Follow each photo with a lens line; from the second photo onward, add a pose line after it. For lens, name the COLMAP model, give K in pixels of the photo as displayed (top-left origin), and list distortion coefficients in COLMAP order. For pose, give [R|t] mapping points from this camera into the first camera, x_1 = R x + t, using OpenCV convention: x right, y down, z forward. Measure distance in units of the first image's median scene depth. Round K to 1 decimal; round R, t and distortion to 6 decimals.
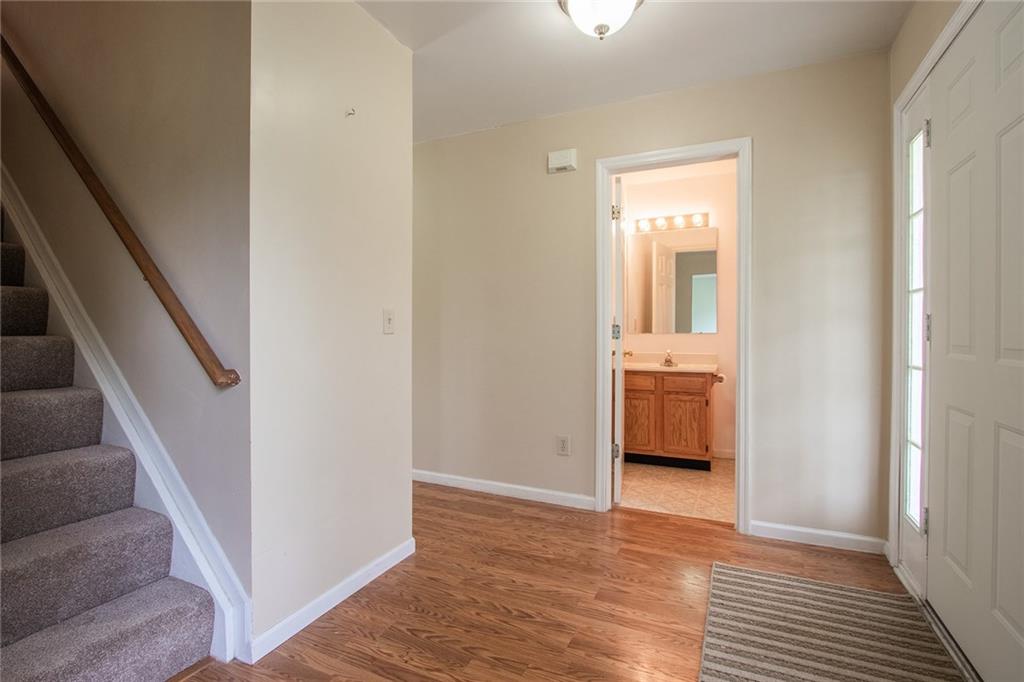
lens RADIAL K [[478.1, 0, 510.7], [0, 478.1, 337.8], [0, 0, 1]] dist [-0.023859, 0.004474]
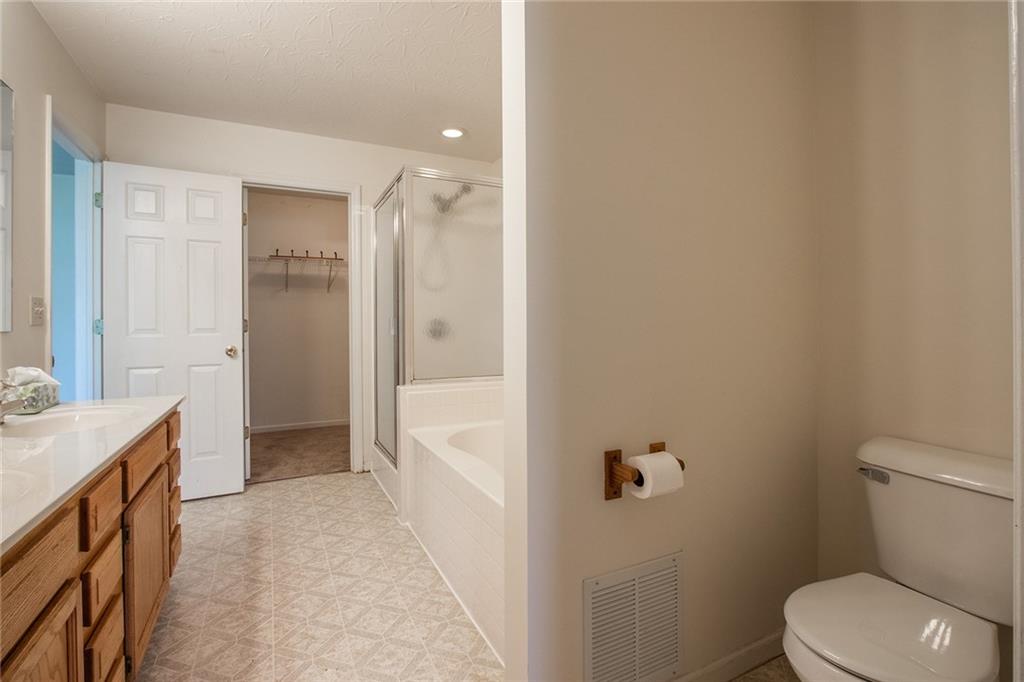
lens RADIAL K [[478.1, 0, 519.9], [0, 478.1, 331.6], [0, 0, 1]] dist [-0.023859, 0.004474]
pose [[-0.599391, 0.004393, -0.800444, 0.690773], [-0.006510, 0.999925, 0.010363, -0.009377], [0.800430, 0.011422, -0.599318, 1.449187]]
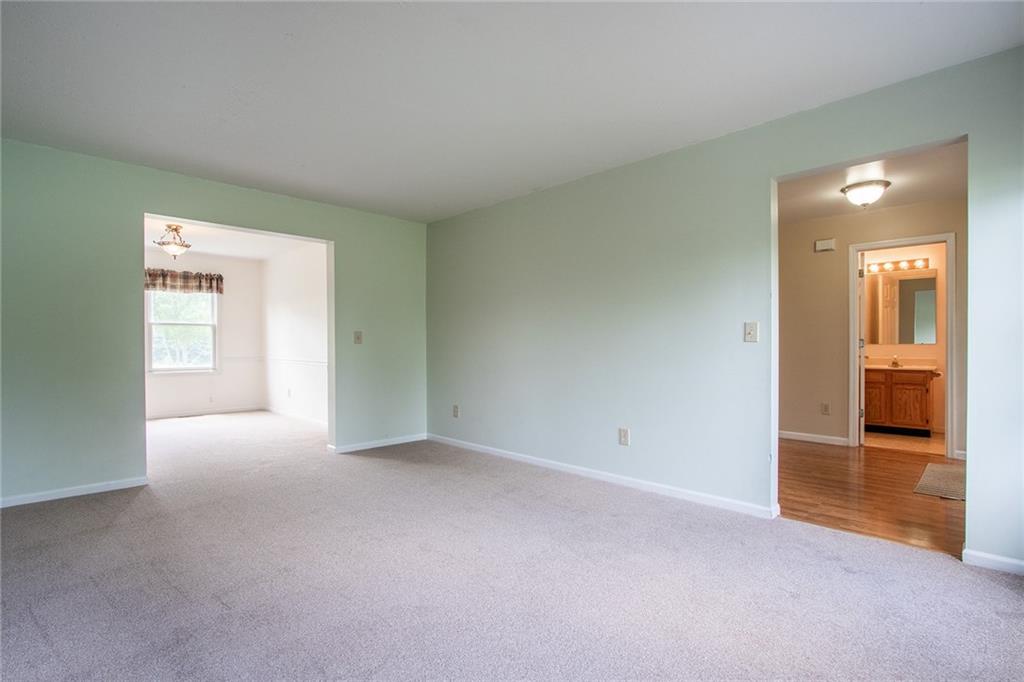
lens RADIAL K [[478.1, 0, 515.2], [0, 478.1, 344.8], [0, 0, 1]] dist [-0.023859, 0.004474]
pose [[0.942861, -0.000506, -0.333186, -0.306581], [-0.001715, 0.999978, -0.006374, 0.004358], [0.333182, 0.006581, 0.942839, -0.804201]]
